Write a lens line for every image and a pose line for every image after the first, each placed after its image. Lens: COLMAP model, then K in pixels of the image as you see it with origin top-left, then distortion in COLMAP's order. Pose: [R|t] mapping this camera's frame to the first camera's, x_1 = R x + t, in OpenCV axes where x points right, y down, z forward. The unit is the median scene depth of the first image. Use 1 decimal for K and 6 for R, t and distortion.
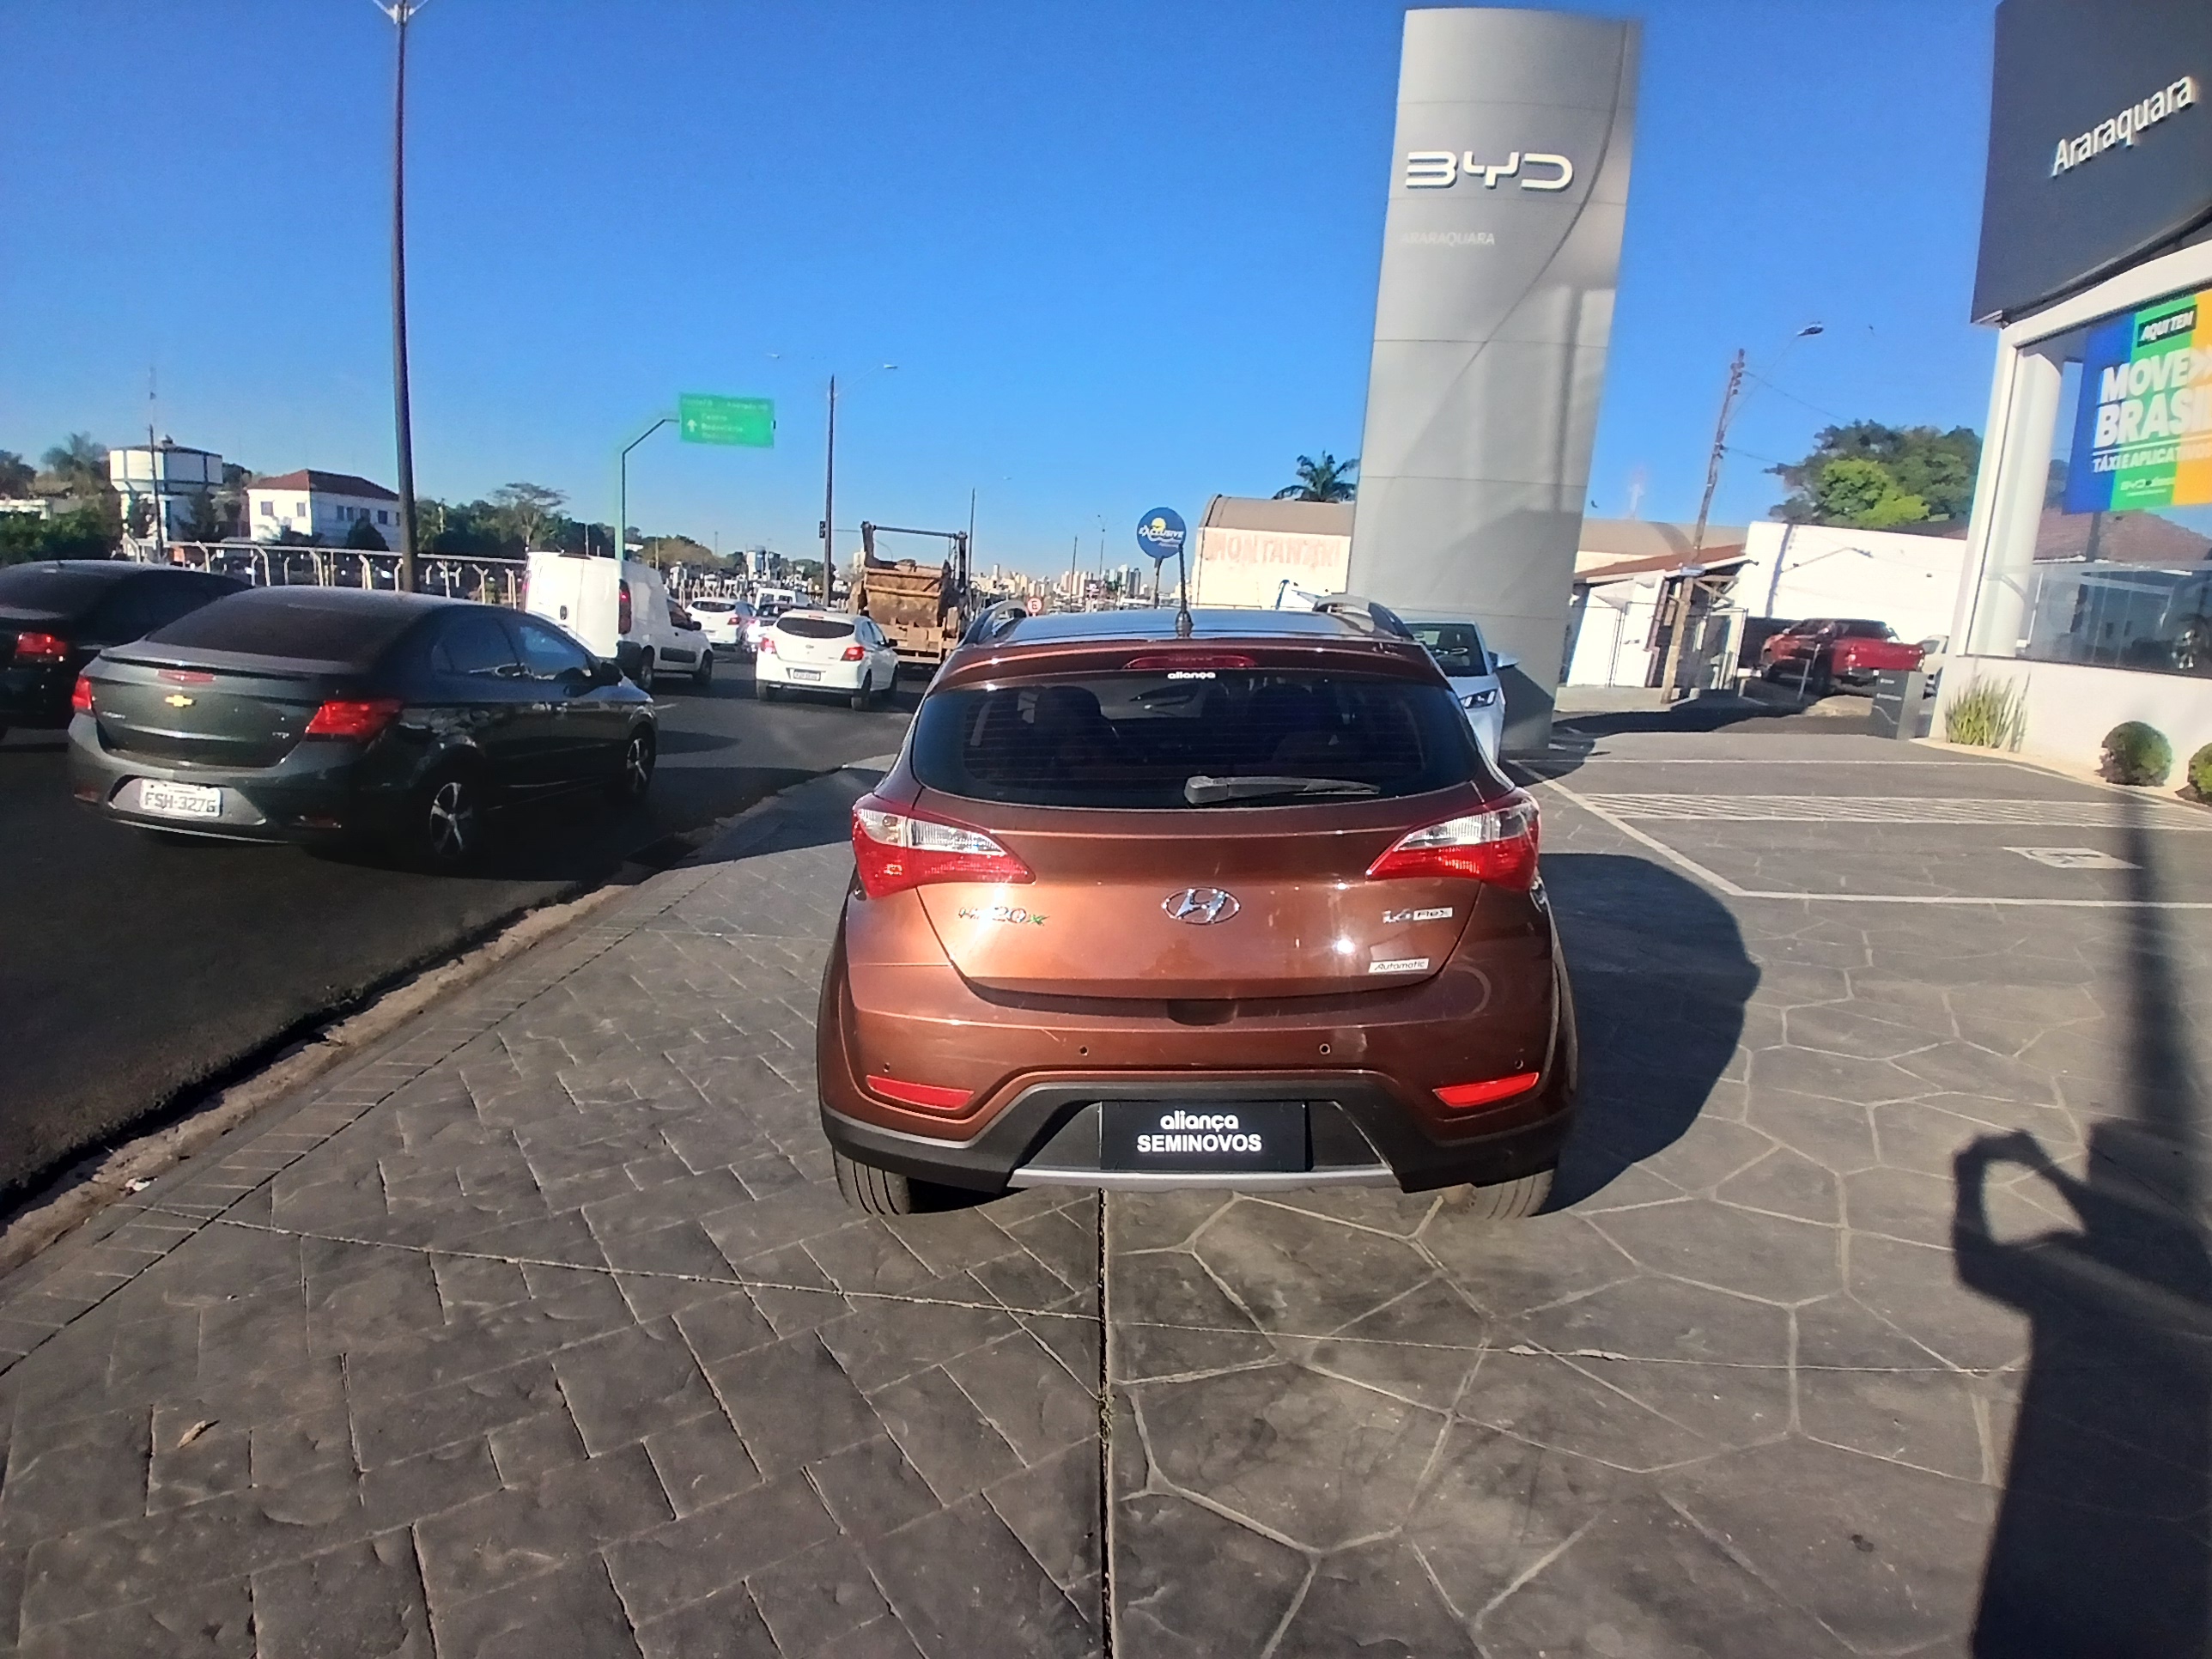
lens RADIAL K [[1115.8, 0, 1098.0], [0, 1115.8, 881.6], [0, 0, 1]] dist [0.002718, -0.043047]
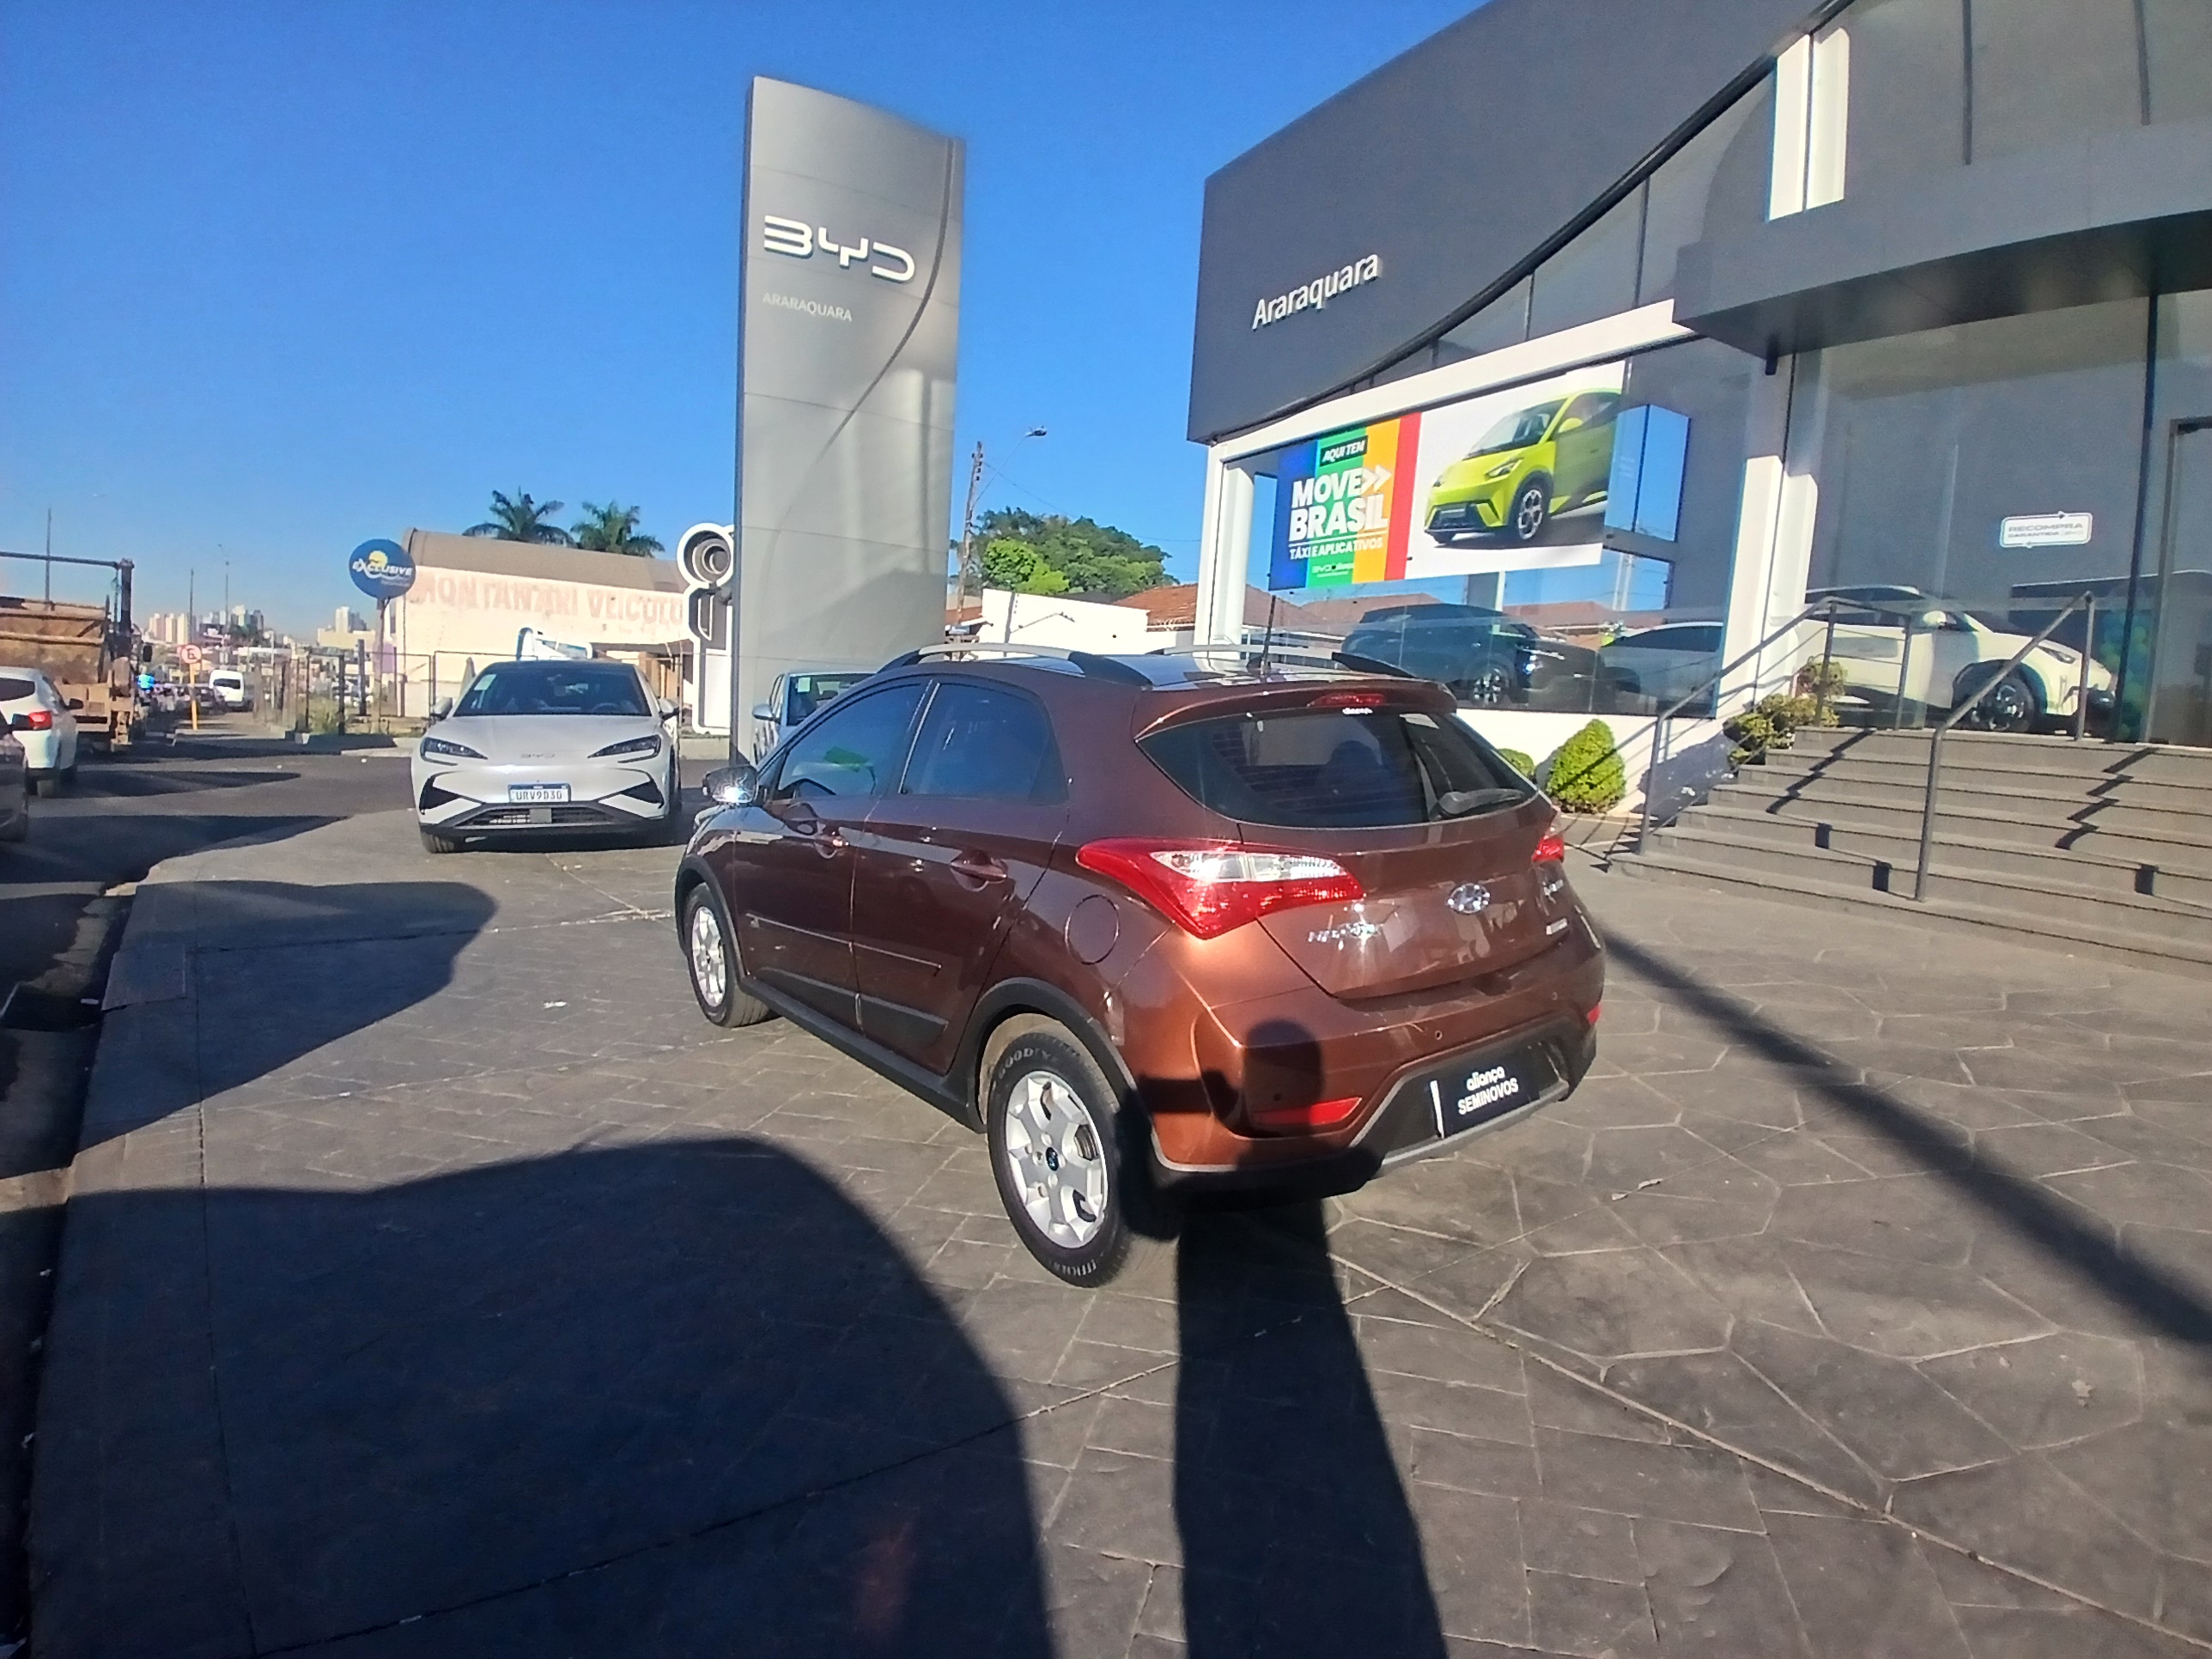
lens RADIAL K [[1115.8, 0, 1098.0], [0, 1115.8, 881.6], [0, 0, 1]] dist [0.002718, -0.043047]
pose [[0.777971, -0.110043, 0.618589, -0.143210], [0.138217, 0.990399, 0.002357, -0.007955], [-0.612909, 0.083666, 0.785711, 0.045451]]
